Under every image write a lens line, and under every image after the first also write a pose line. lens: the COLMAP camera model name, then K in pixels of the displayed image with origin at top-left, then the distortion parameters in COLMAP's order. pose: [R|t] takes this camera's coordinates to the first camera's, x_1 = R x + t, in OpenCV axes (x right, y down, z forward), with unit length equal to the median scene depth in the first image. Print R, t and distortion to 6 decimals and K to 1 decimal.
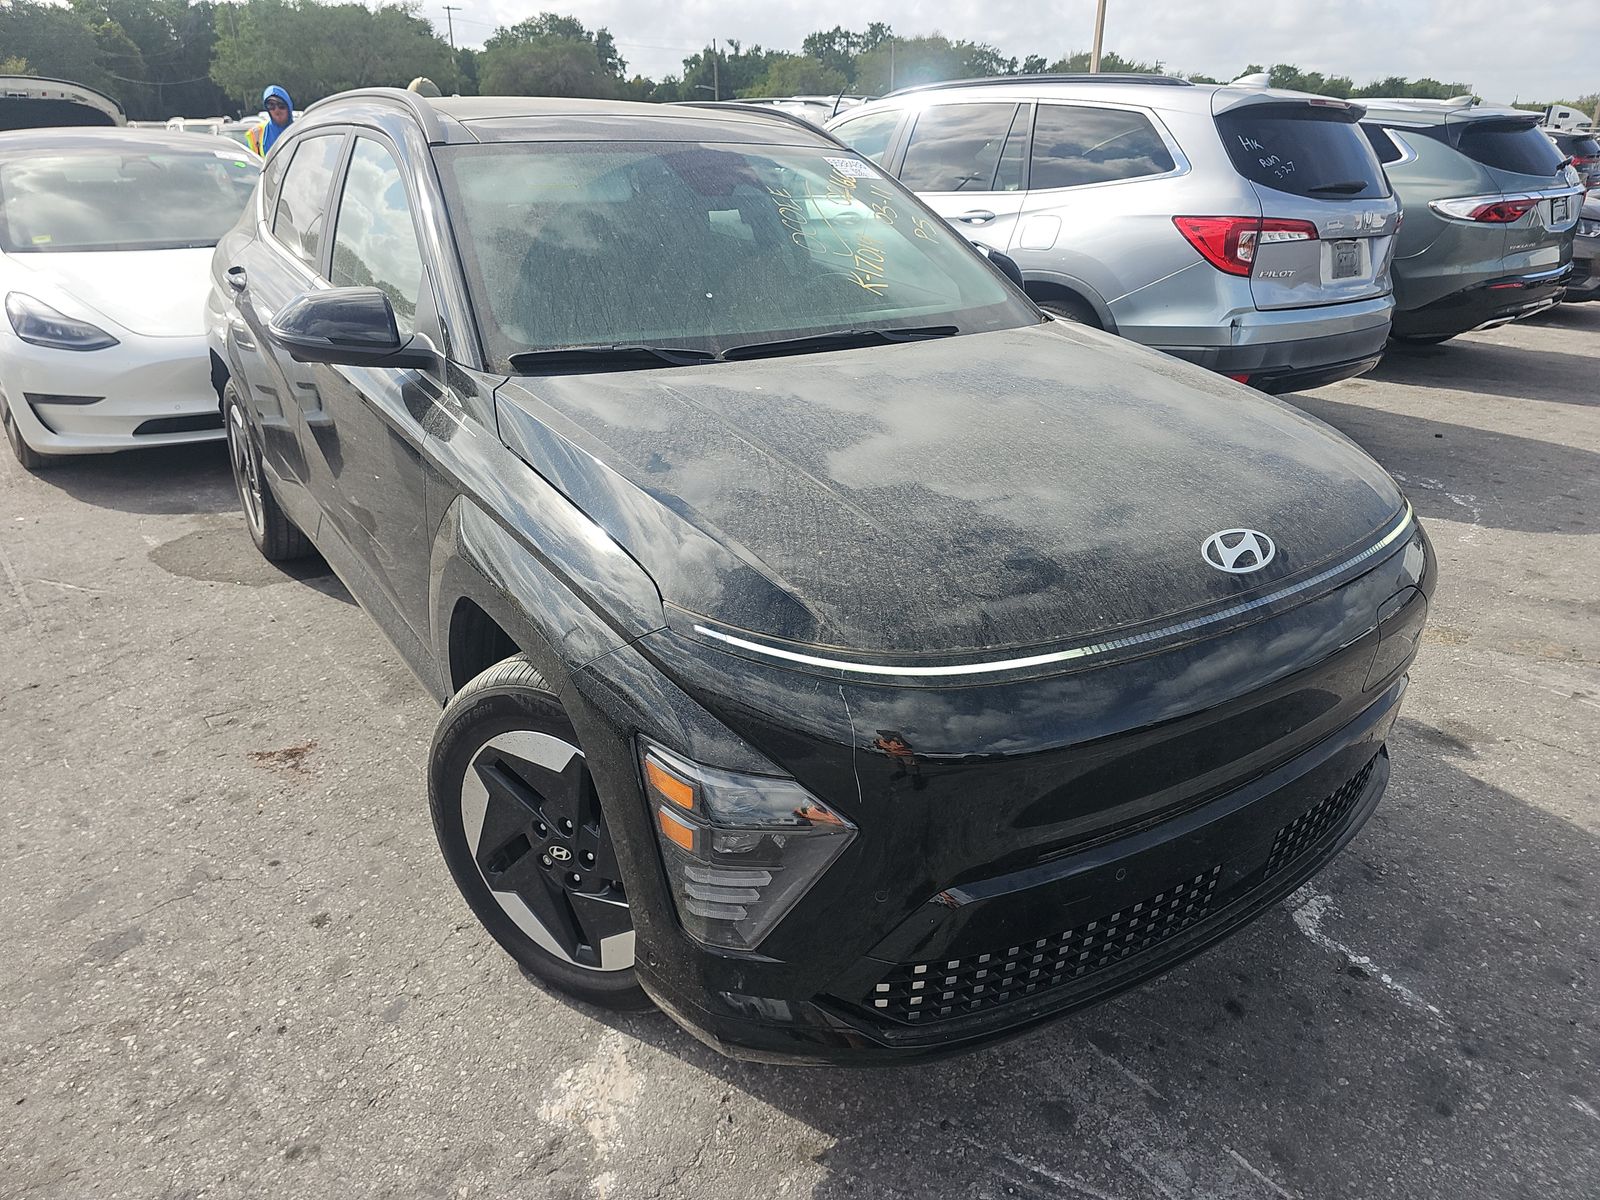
lens RADIAL K [[1075.2, 0, 810.0], [0, 1075.2, 604.9], [0, 0, 1]] dist [0.041545, -0.041586]
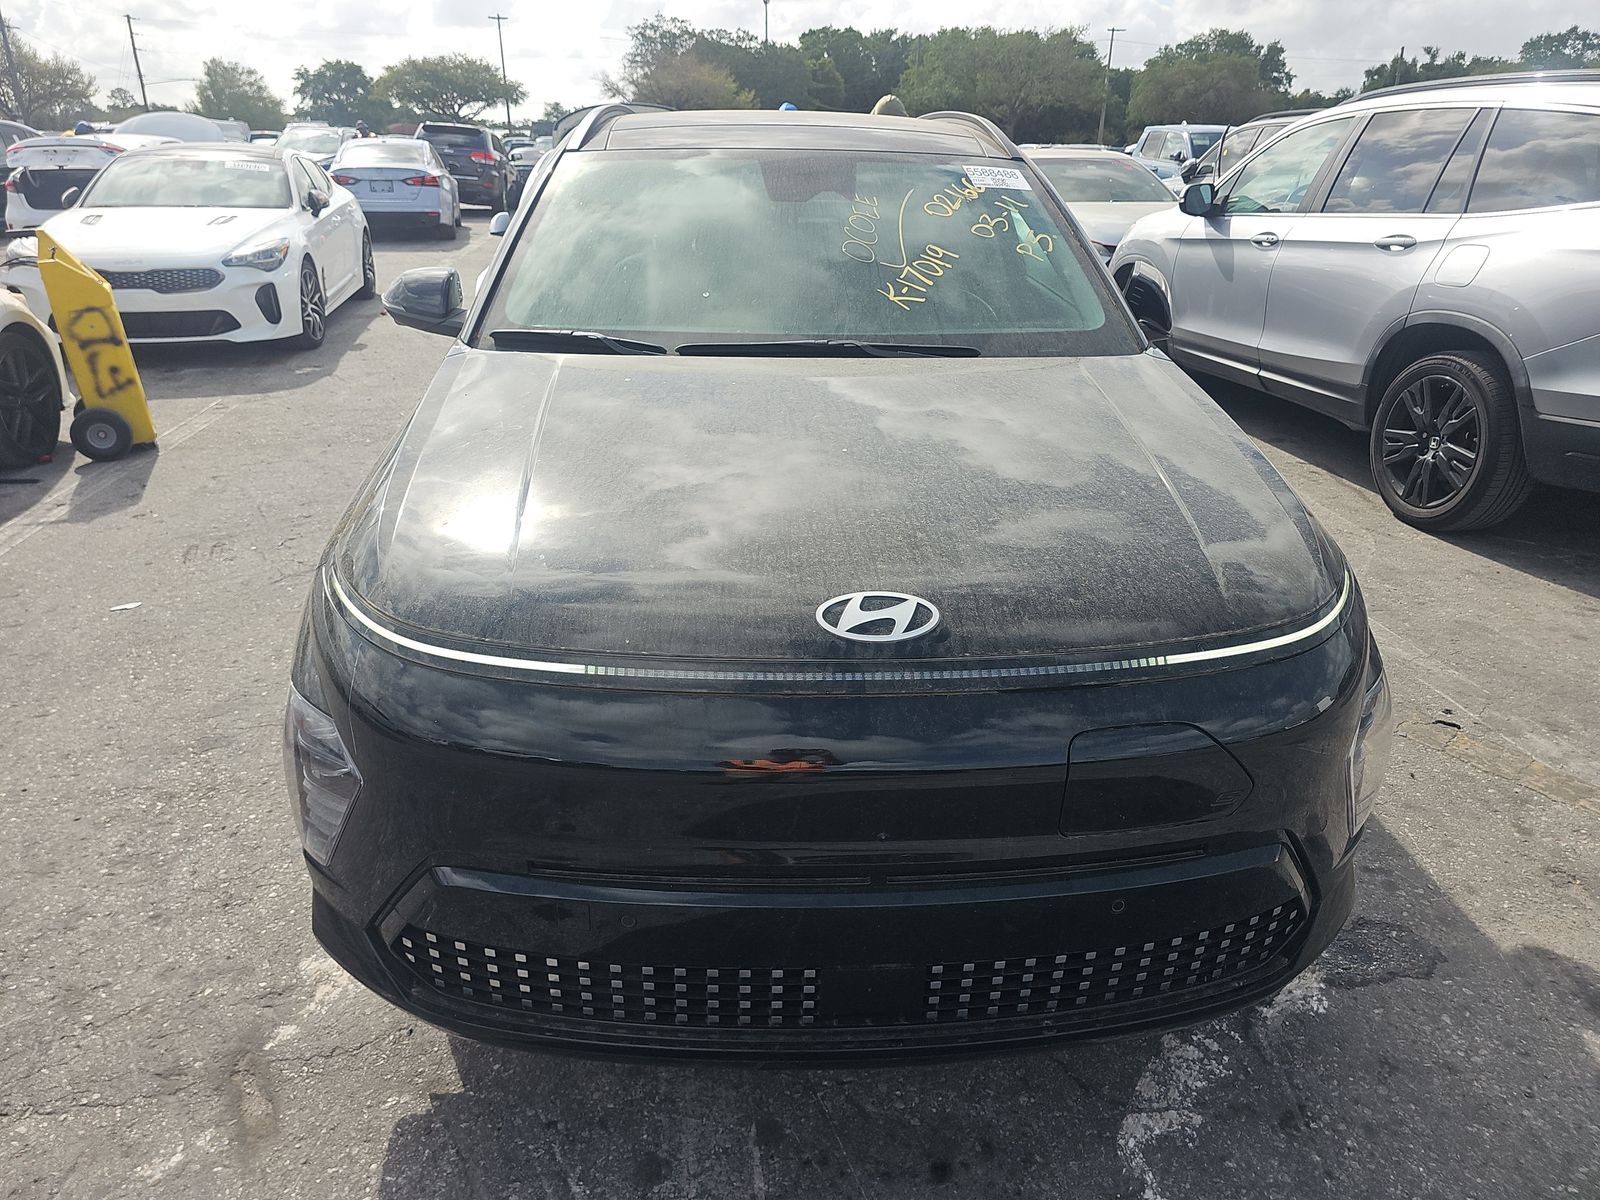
lens RADIAL K [[1075.2, 0, 797.1], [0, 1075.2, 600.9], [0, 0, 1]] dist [0.041545, -0.041586]
pose [[0.844395, 0.205779, -0.494623, 0.336842], [-0.214697, 0.975882, 0.039478, -0.036348], [0.490818, 0.072859, 0.868211, 0.101038]]
